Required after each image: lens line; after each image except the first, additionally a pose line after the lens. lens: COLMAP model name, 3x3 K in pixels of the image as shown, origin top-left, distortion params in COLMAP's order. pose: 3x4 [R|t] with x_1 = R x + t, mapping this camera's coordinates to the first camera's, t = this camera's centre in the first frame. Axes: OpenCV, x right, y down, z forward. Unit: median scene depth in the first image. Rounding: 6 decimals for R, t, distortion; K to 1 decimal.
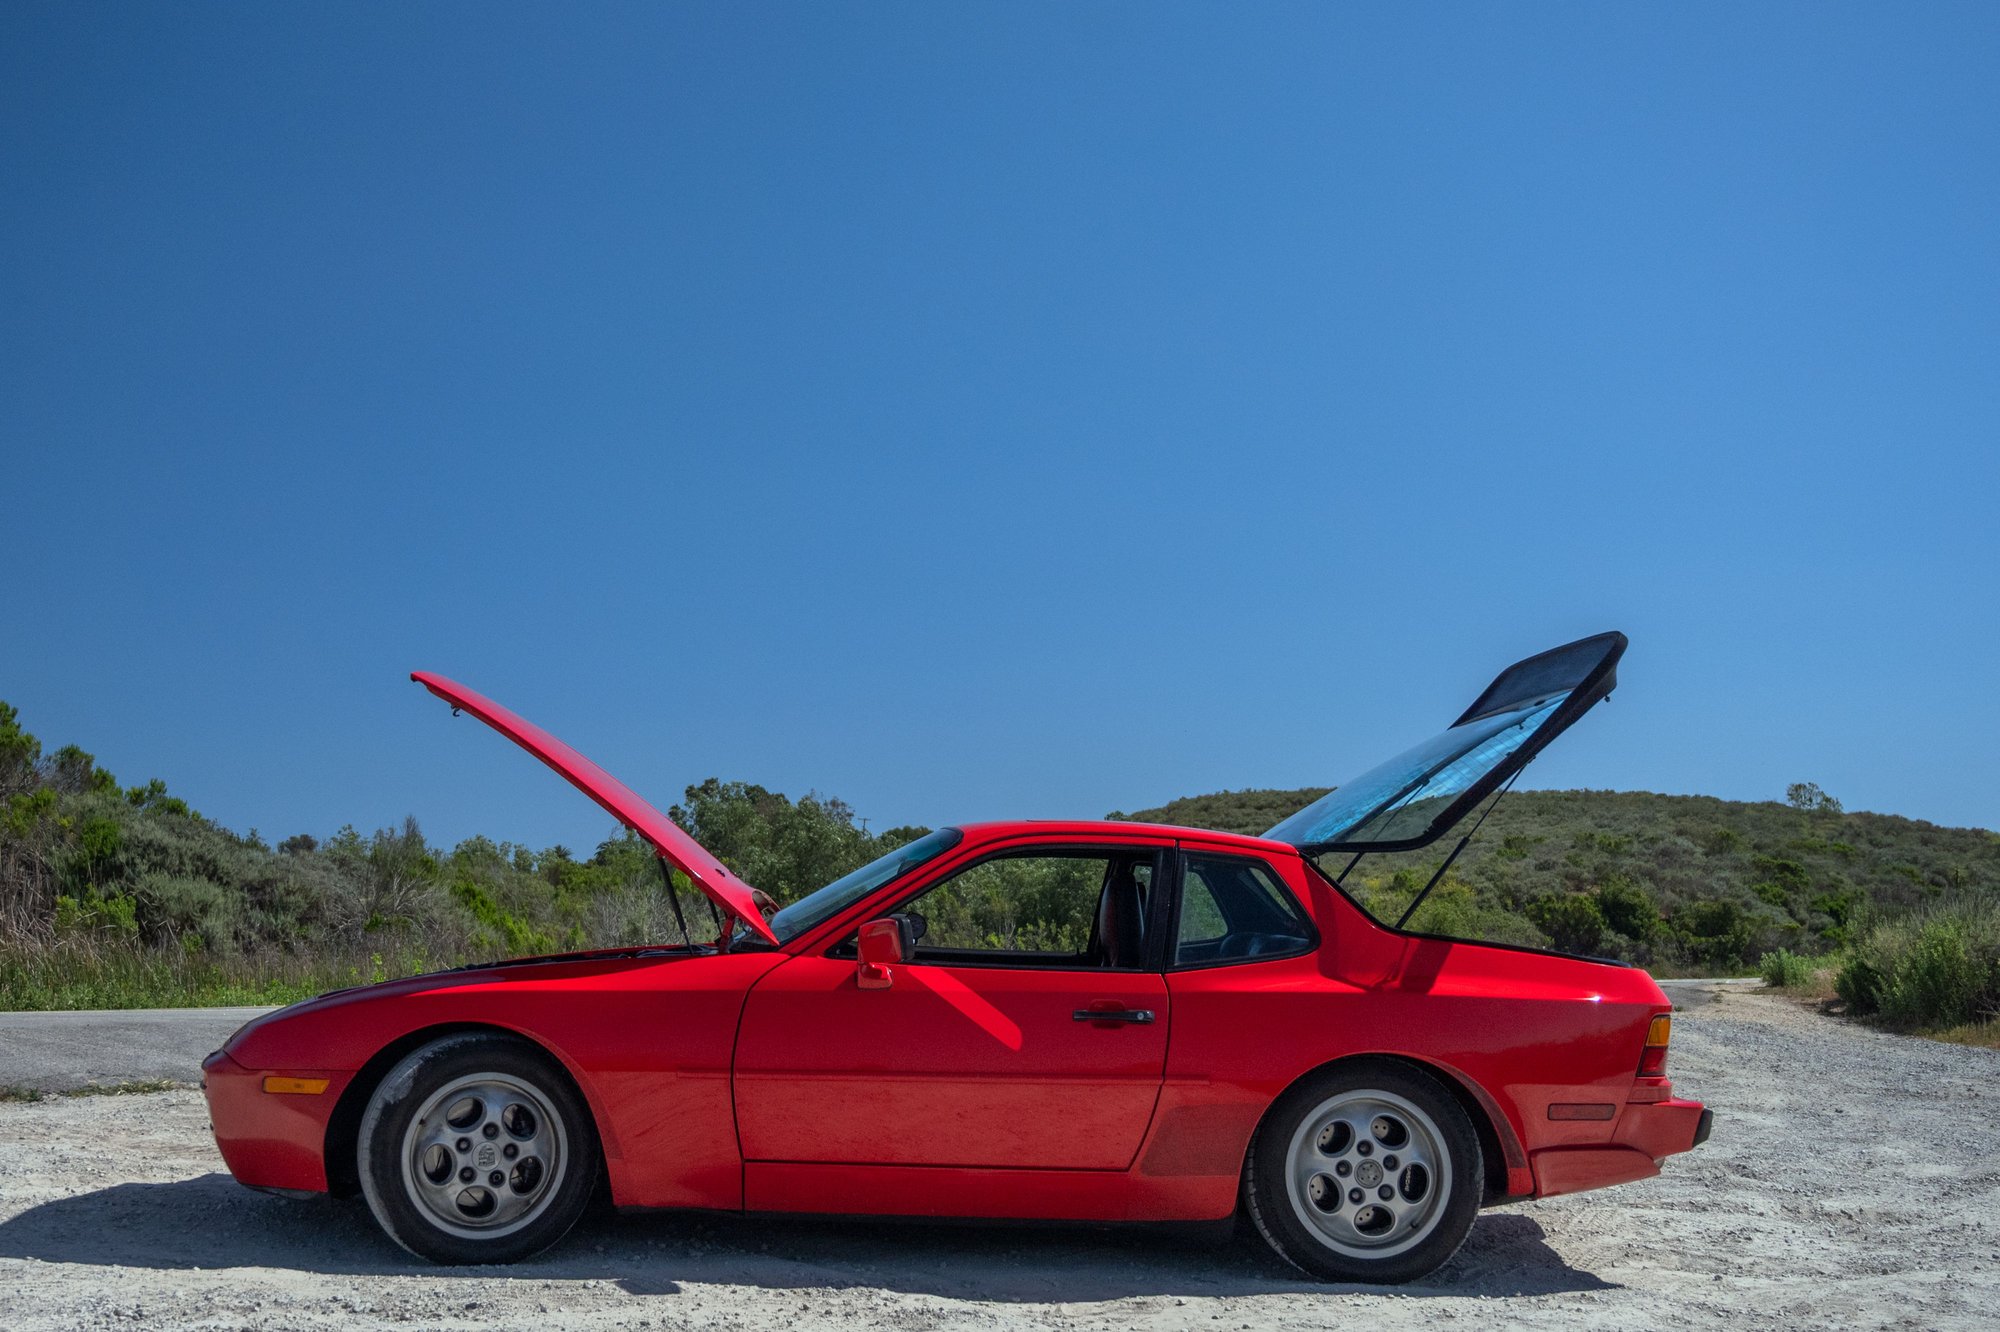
lens RADIAL K [[2223.1, 0, 1000.0], [0, 2223.1, 666.0], [0, 0, 1]] dist [-0.028854, 0.016527]
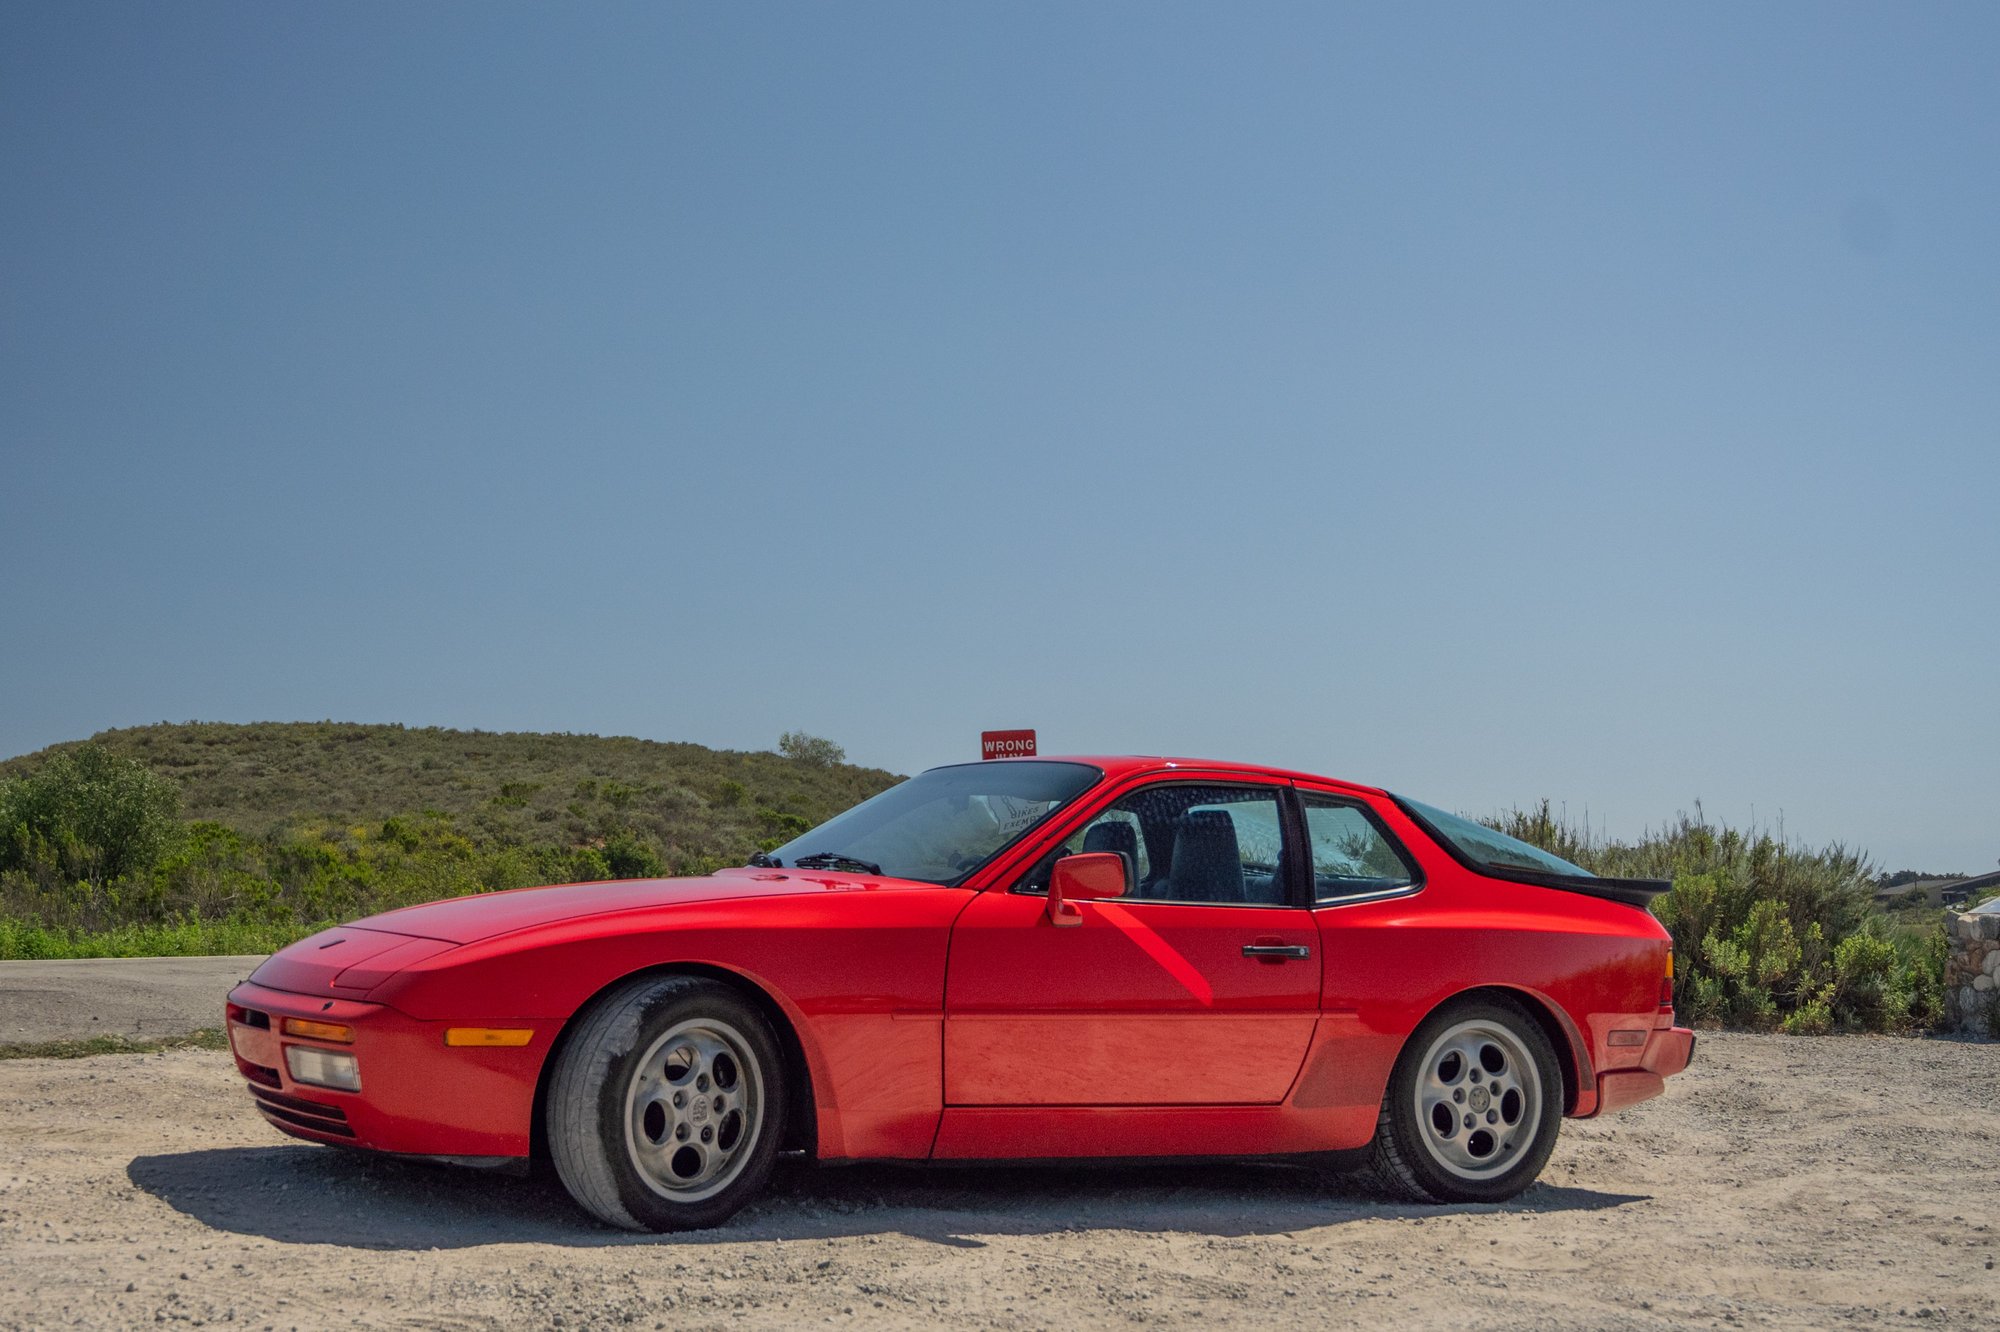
lens RADIAL K [[2512.0, 0, 980.9], [0, 2512.0, 669.8], [0, 0, 1]] dist [-0.014787, 0.049869]
pose [[0.907690, 0.039408, 0.417787, -0.416729], [-0.052684, 0.998405, 0.020288, 0.010452], [-0.416321, -0.040426, 0.908319, 0.019616]]
